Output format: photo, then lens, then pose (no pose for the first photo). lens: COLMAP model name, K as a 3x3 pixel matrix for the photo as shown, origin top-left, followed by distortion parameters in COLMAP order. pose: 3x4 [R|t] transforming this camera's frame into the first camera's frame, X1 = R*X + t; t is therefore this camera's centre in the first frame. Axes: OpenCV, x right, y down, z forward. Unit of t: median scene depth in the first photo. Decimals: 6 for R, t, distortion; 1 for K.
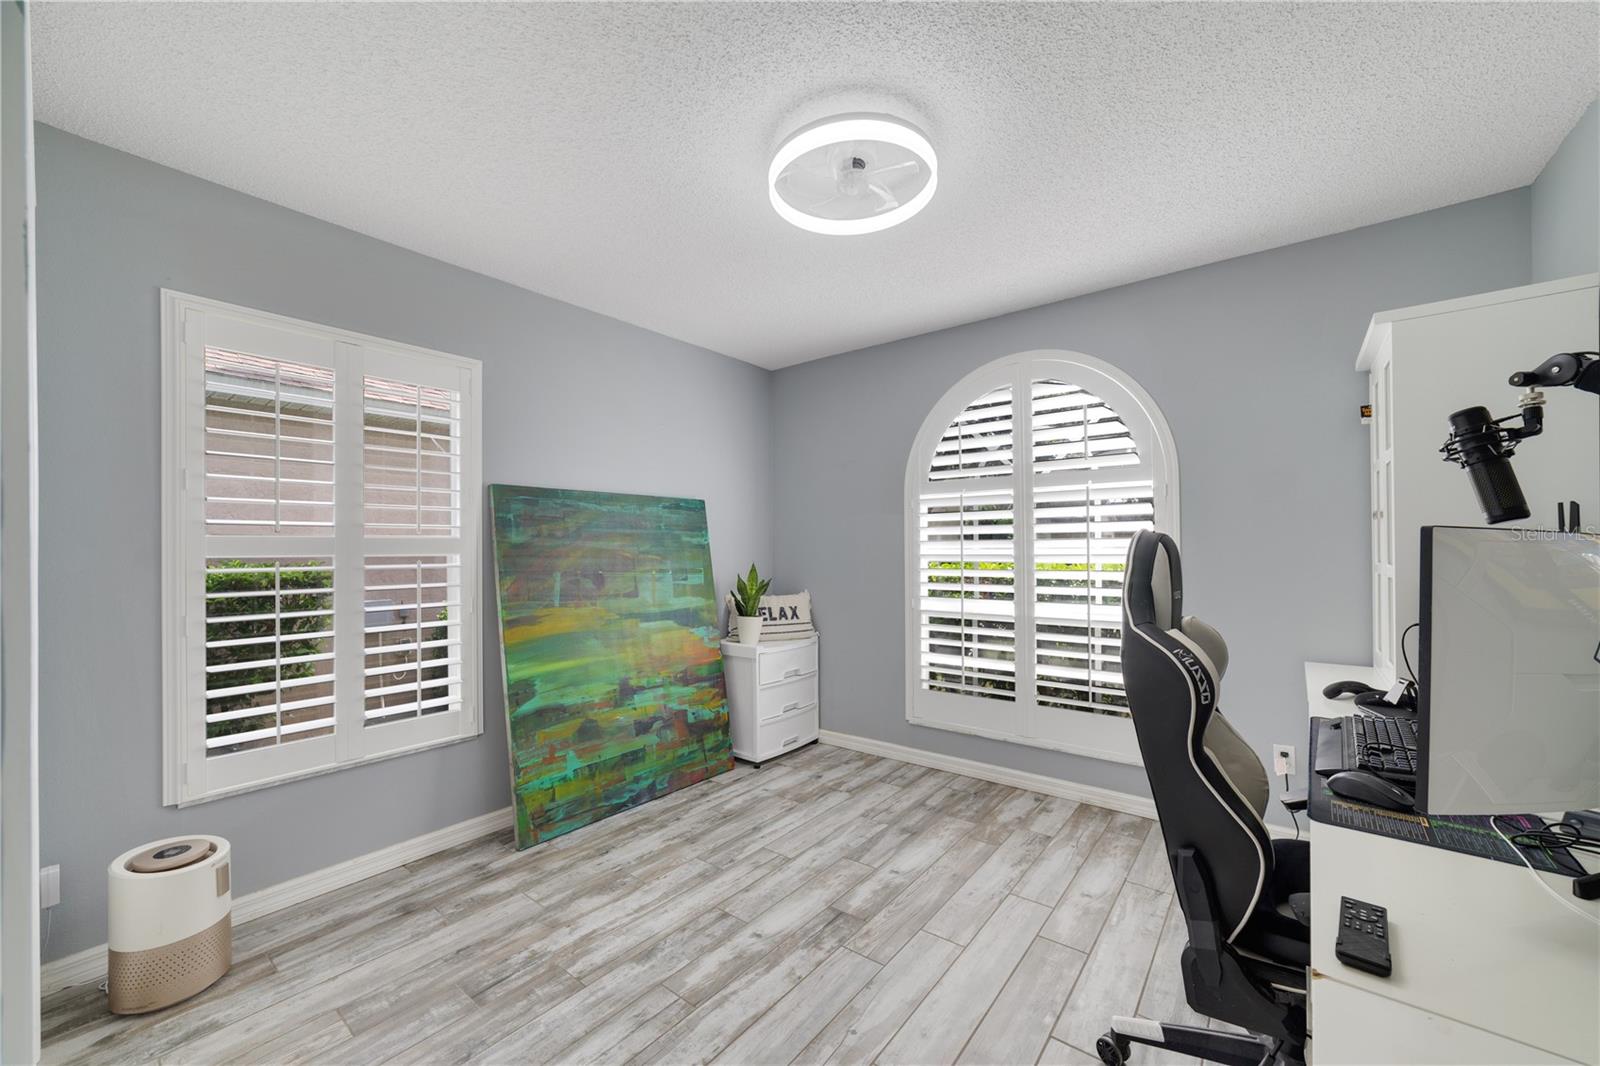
lens RADIAL K [[619.6, 0, 799.3], [0, 619.6, 538.6], [0, 0, 1]] dist [-0.003551, -0.000246]
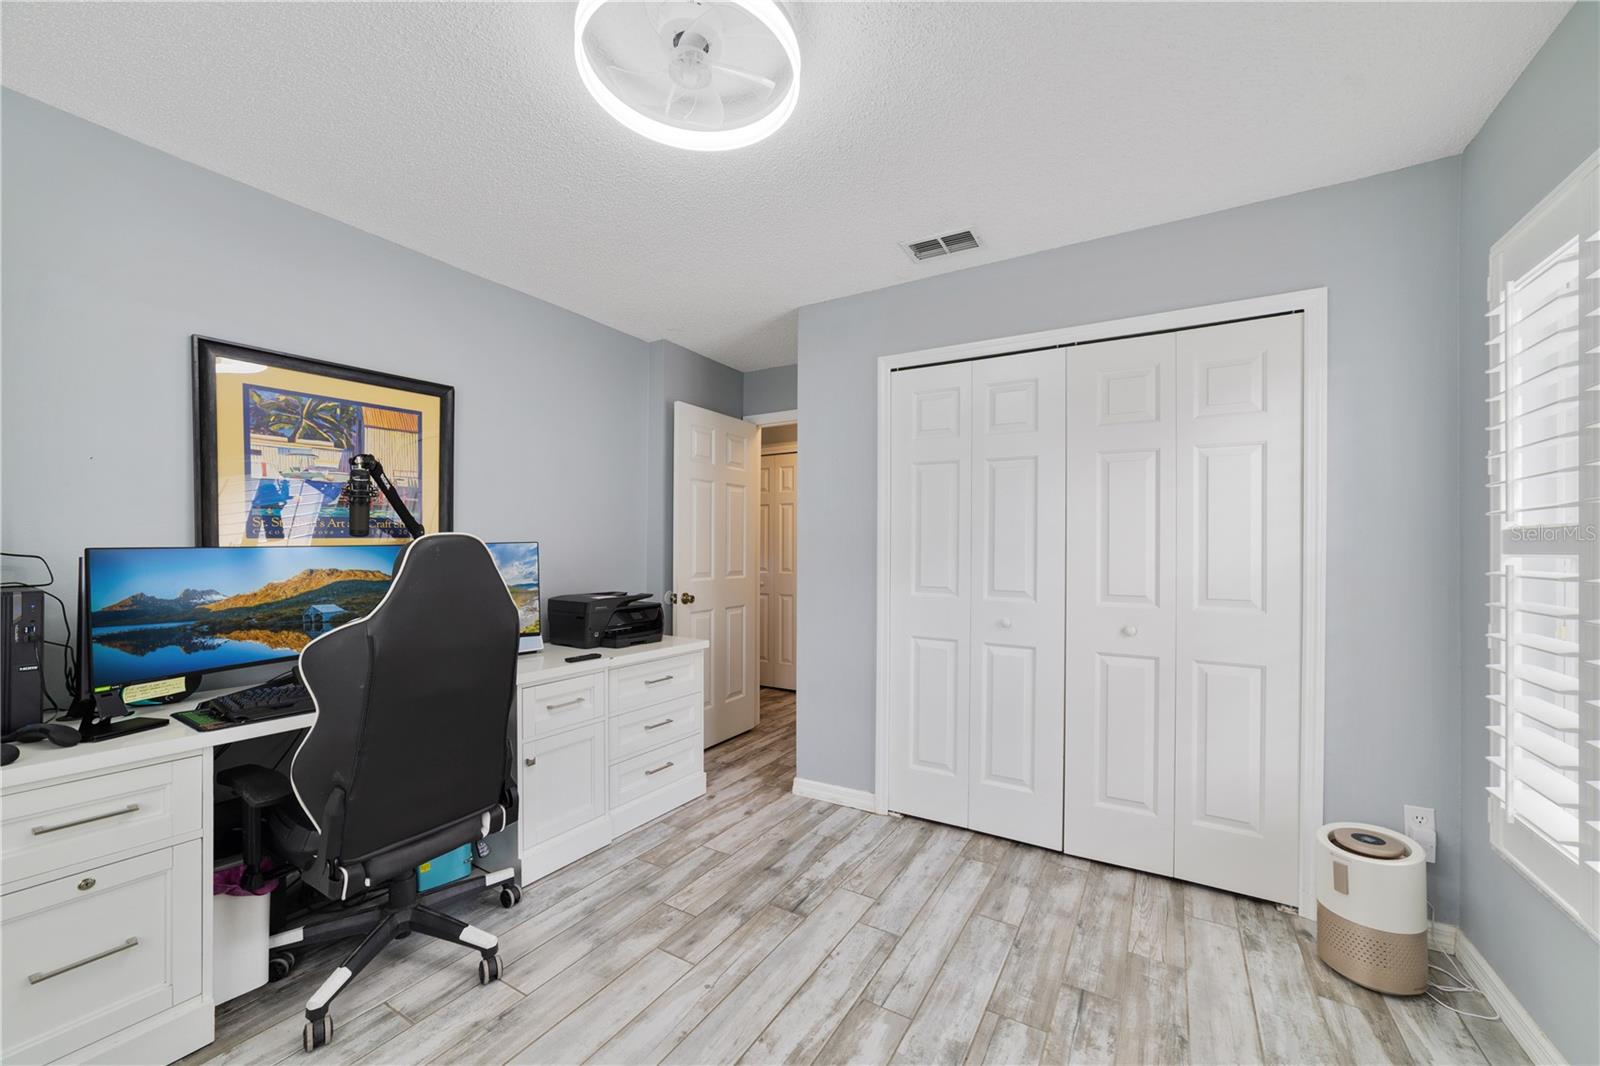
lens RADIAL K [[619.6, 0, 803.5], [0, 619.6, 546.5], [0, 0, 1]] dist [-0.003551, -0.000246]
pose [[-0.990879, 0.006978, -0.134576, 0.055809], [0.008451, 0.999910, -0.010377, 0.022833], [0.134492, -0.011420, -0.990849, 1.938792]]
